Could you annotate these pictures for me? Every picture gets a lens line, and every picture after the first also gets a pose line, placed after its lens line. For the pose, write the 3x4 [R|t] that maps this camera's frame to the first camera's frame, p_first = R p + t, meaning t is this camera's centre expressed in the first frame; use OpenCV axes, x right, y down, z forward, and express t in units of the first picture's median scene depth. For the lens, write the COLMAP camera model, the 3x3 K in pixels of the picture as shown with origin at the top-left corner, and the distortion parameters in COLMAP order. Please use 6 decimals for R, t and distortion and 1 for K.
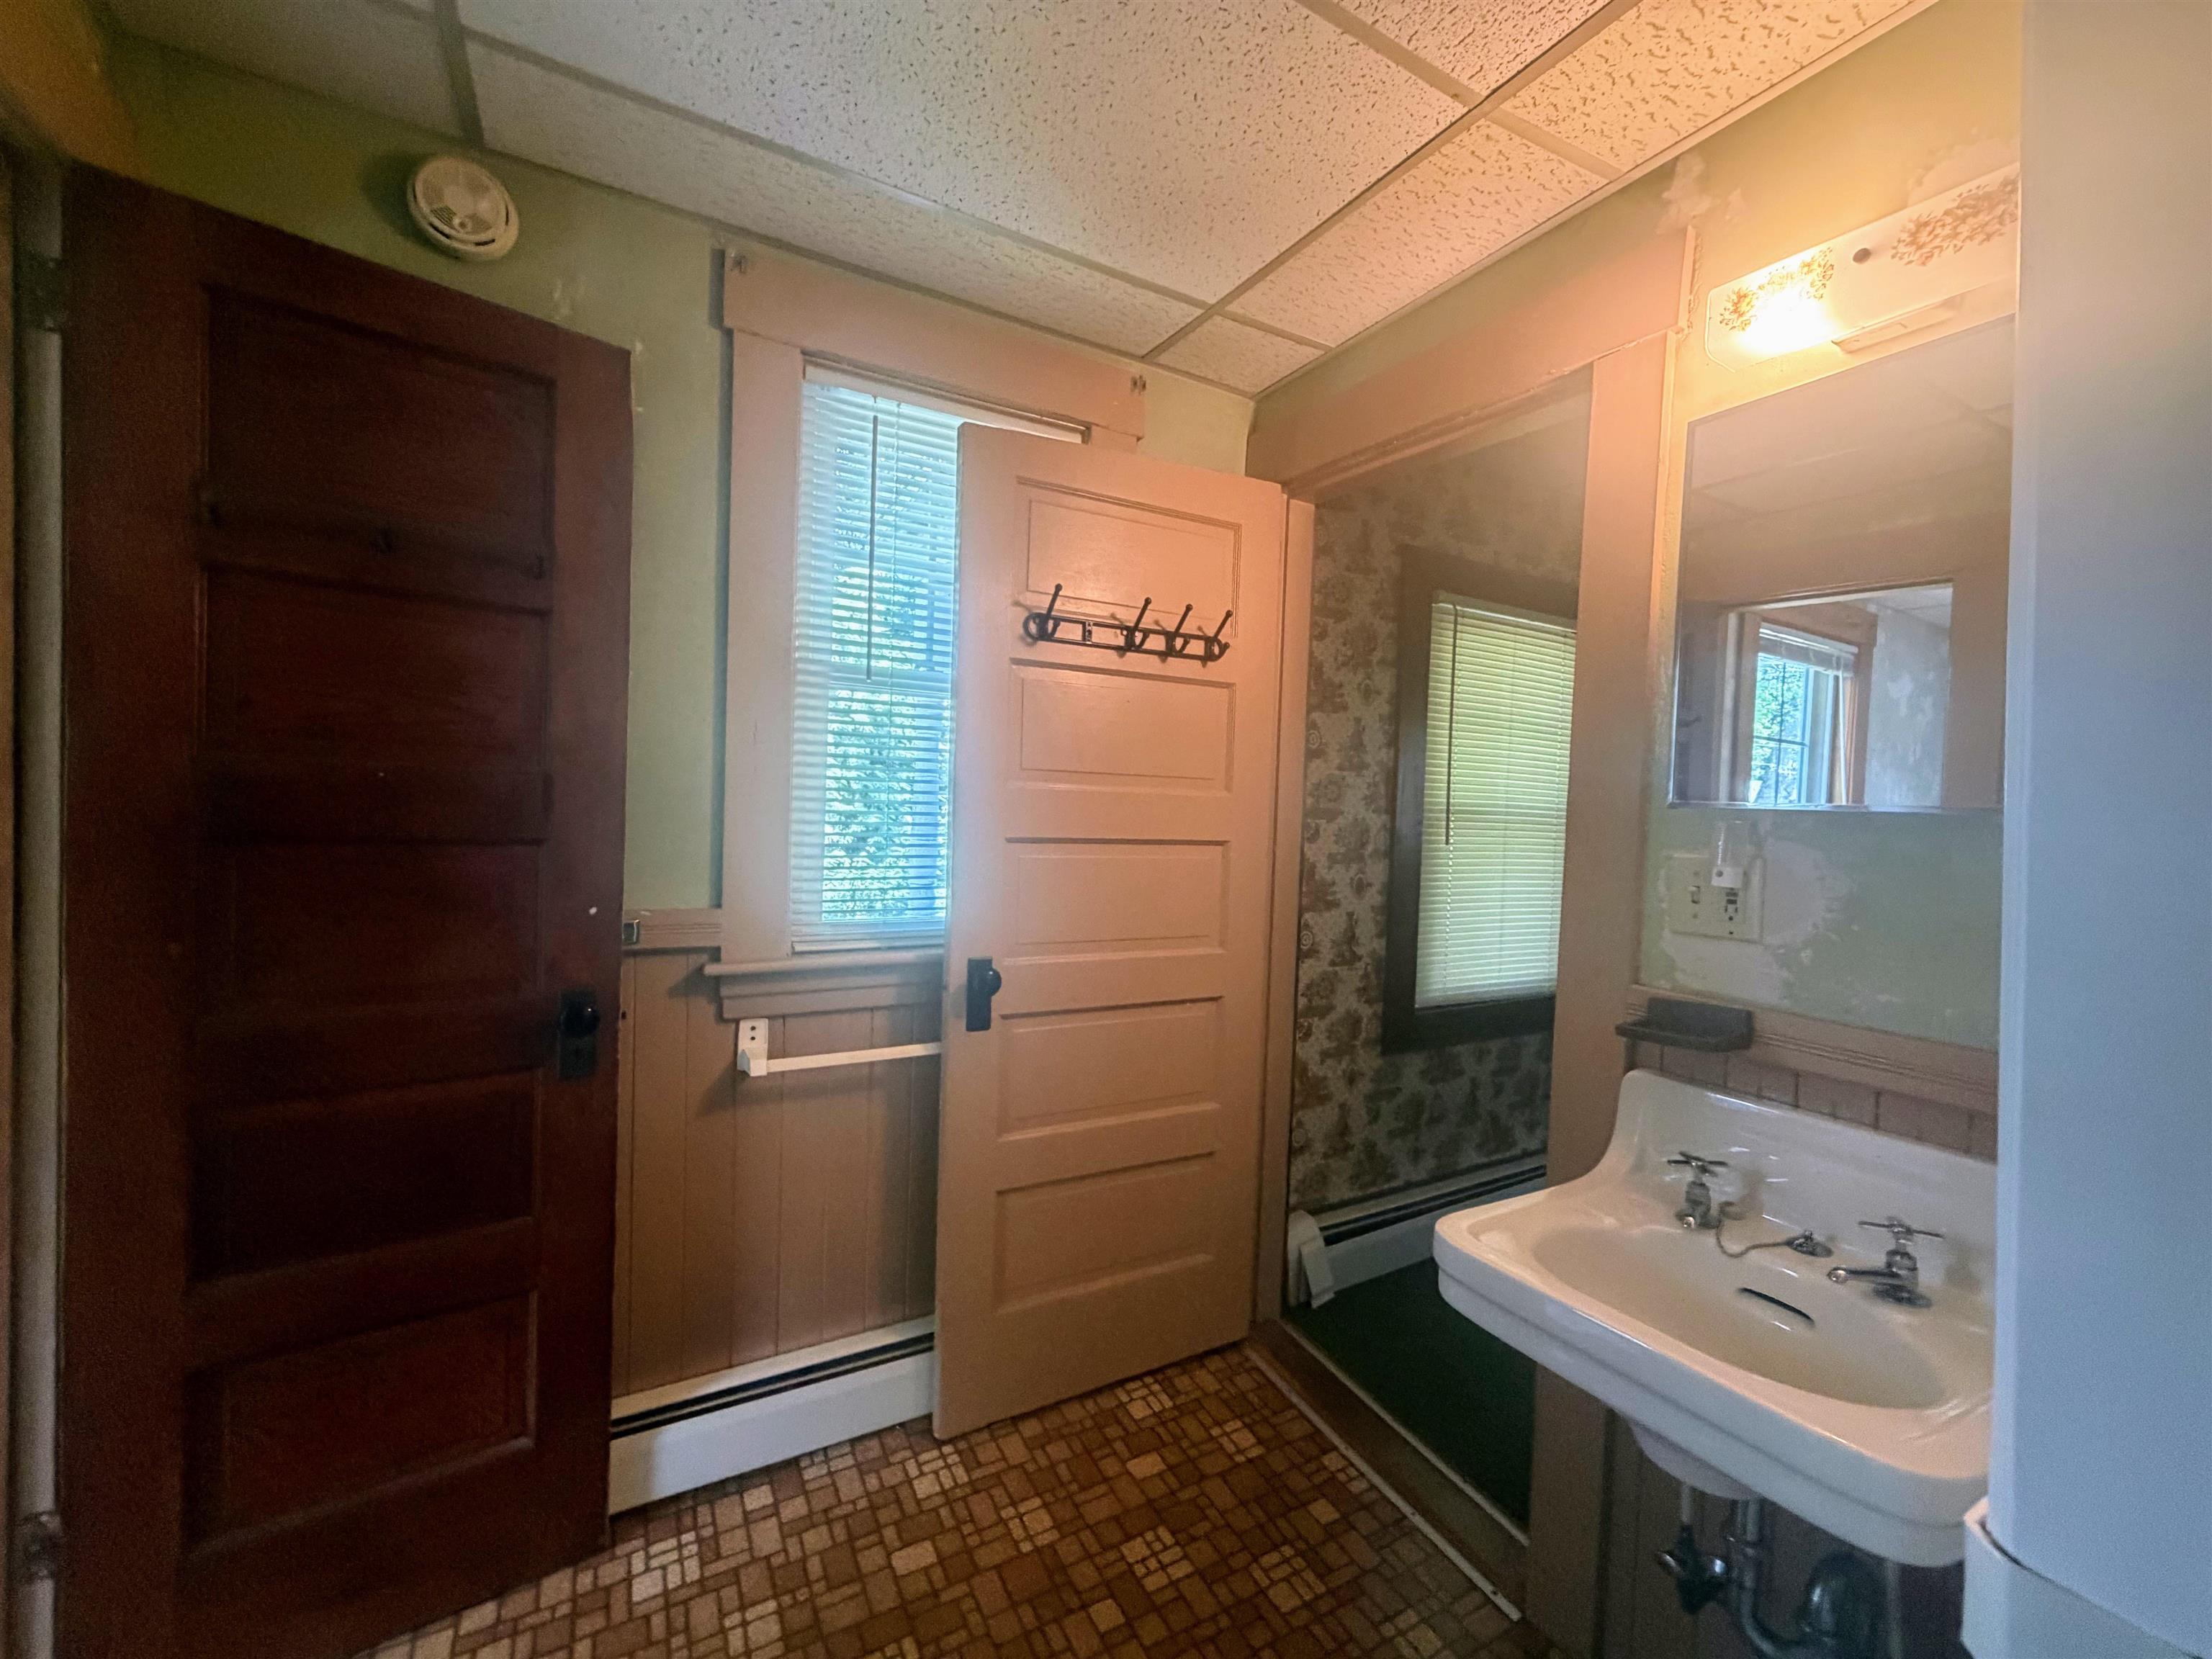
lens RADIAL K [[894.3, 0, 1110.2], [0, 894.3, 828.5], [0, 0, 1]] dist [0.001838, 0.000088]
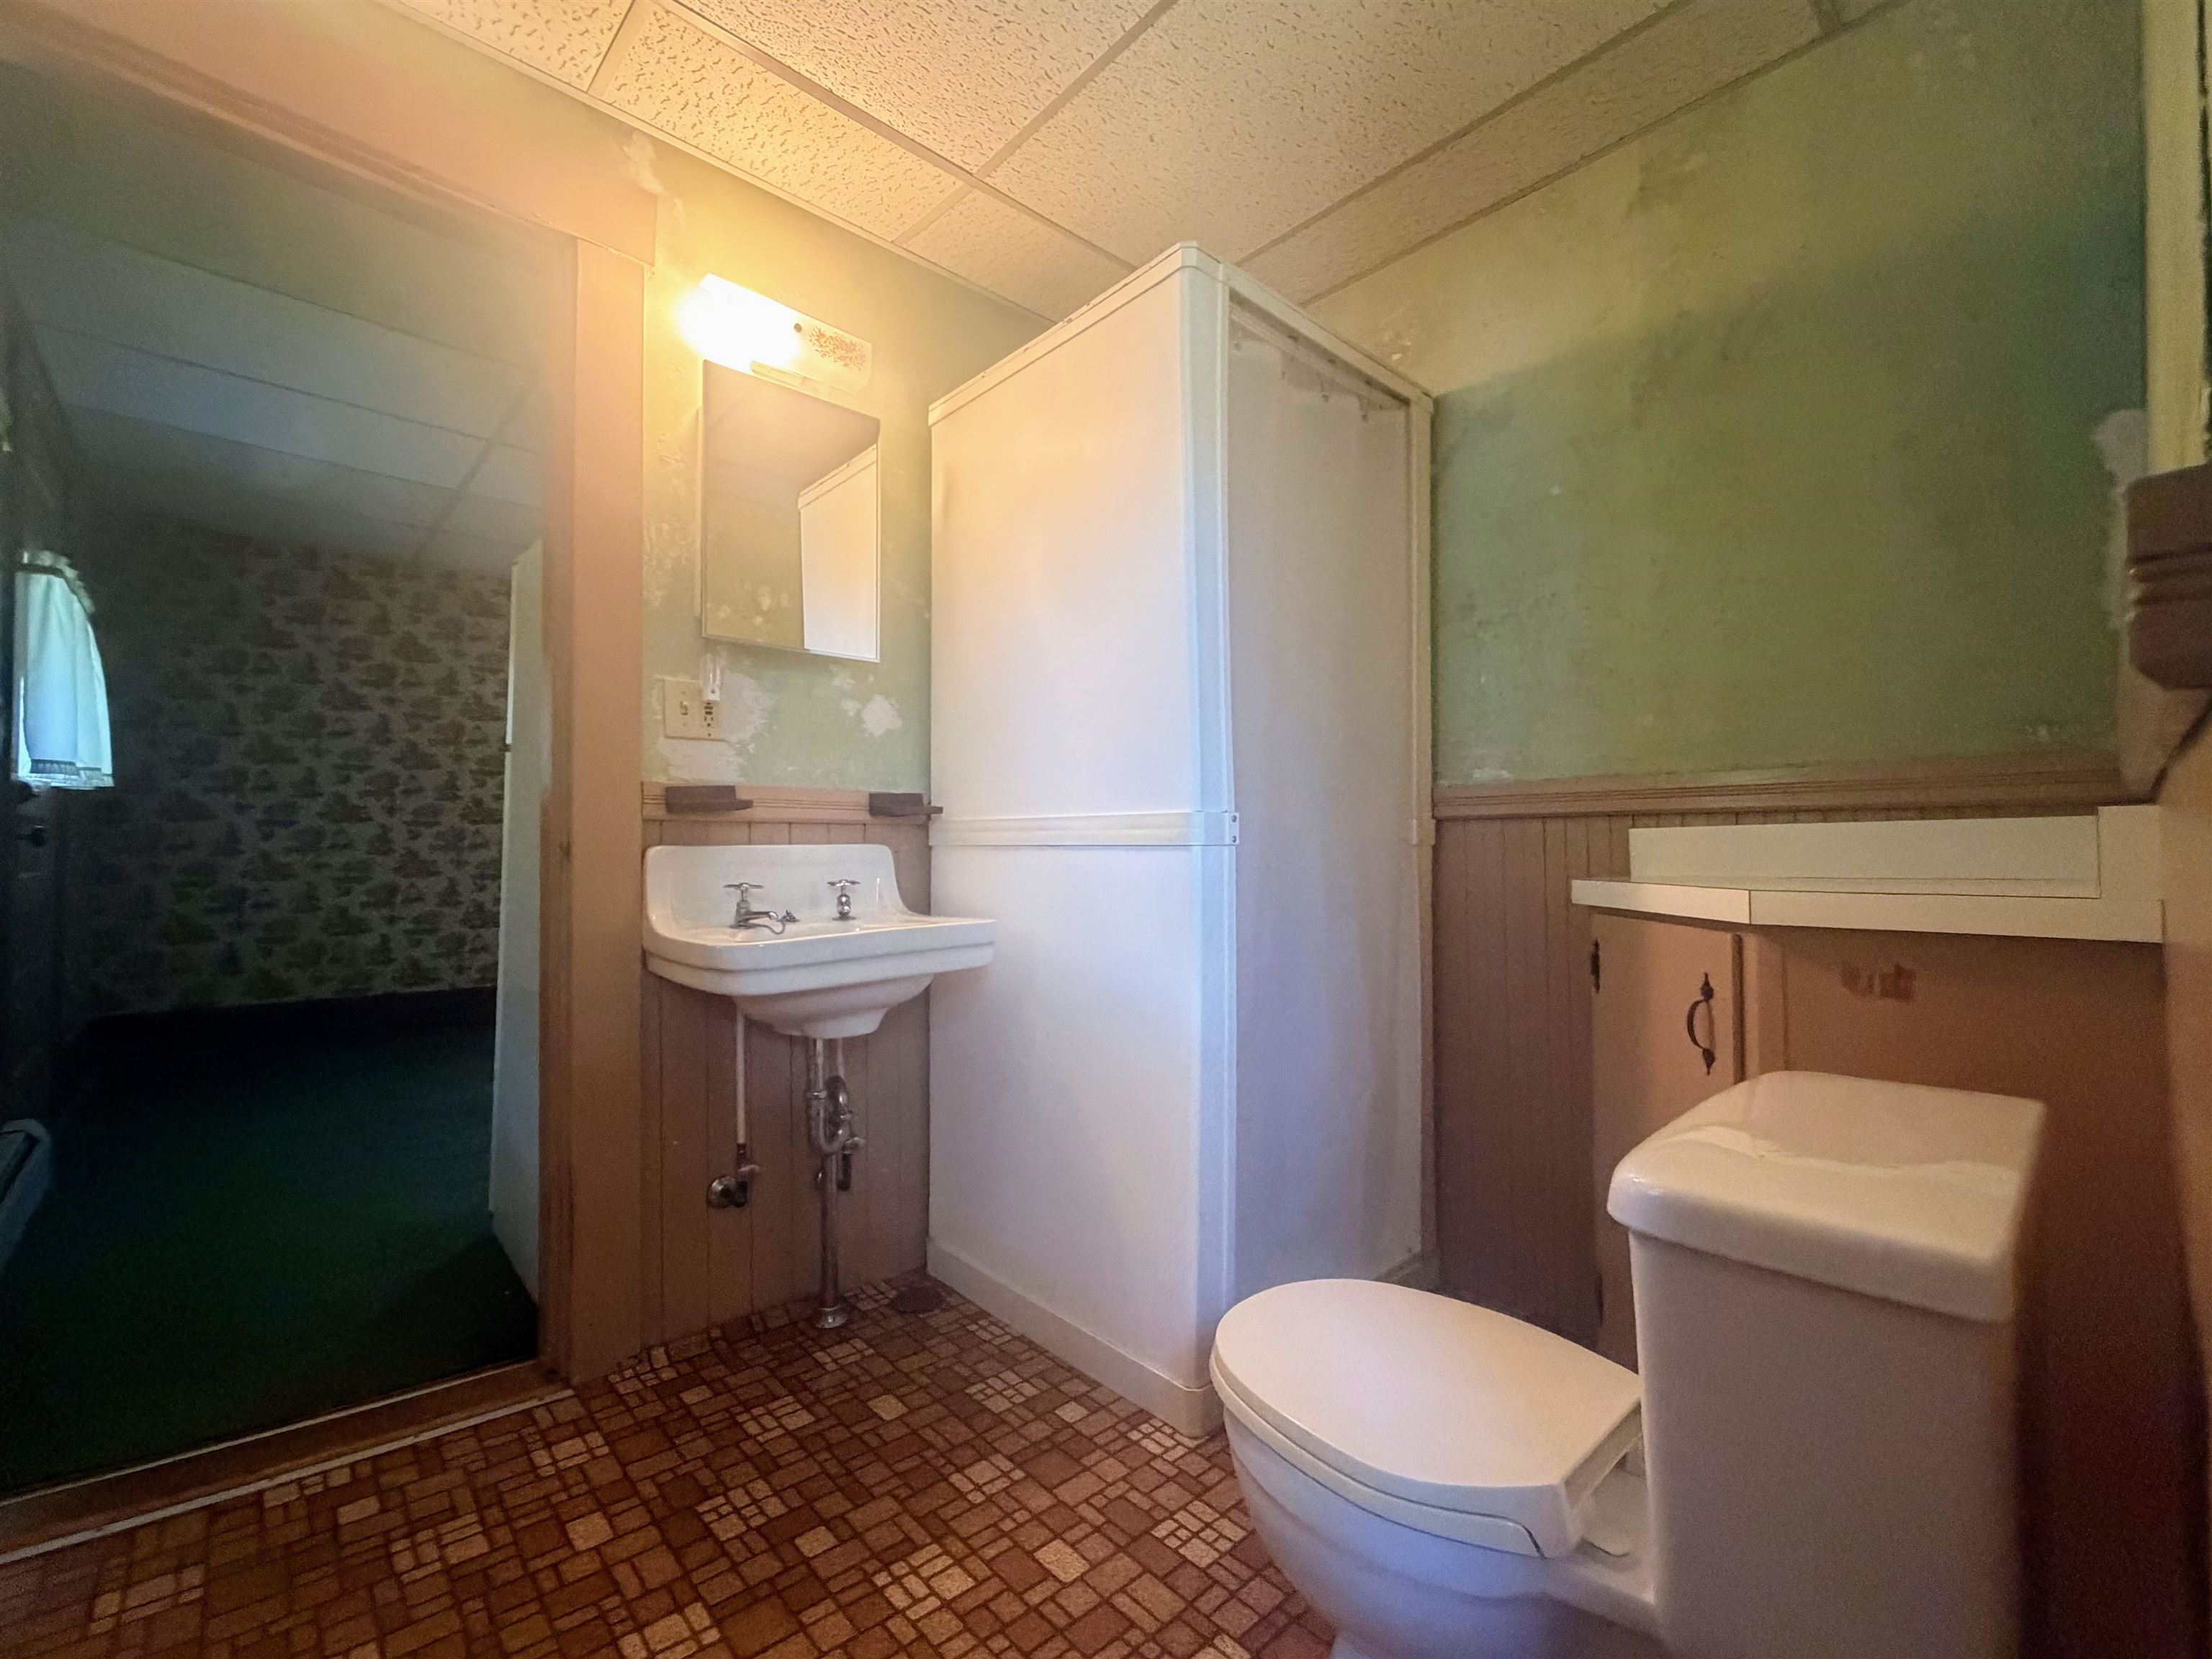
lens RADIAL K [[896.6, 0, 1114.5], [0, 896.6, 829.9], [0, 0, 1]] dist [-0.000332, 0.000056]
pose [[-0.235082, -0.023392, 0.971694, -0.776807], [0.024139, 0.999262, 0.029896, 0.221342], [-0.971676, 0.030483, -0.234344, 0.660616]]
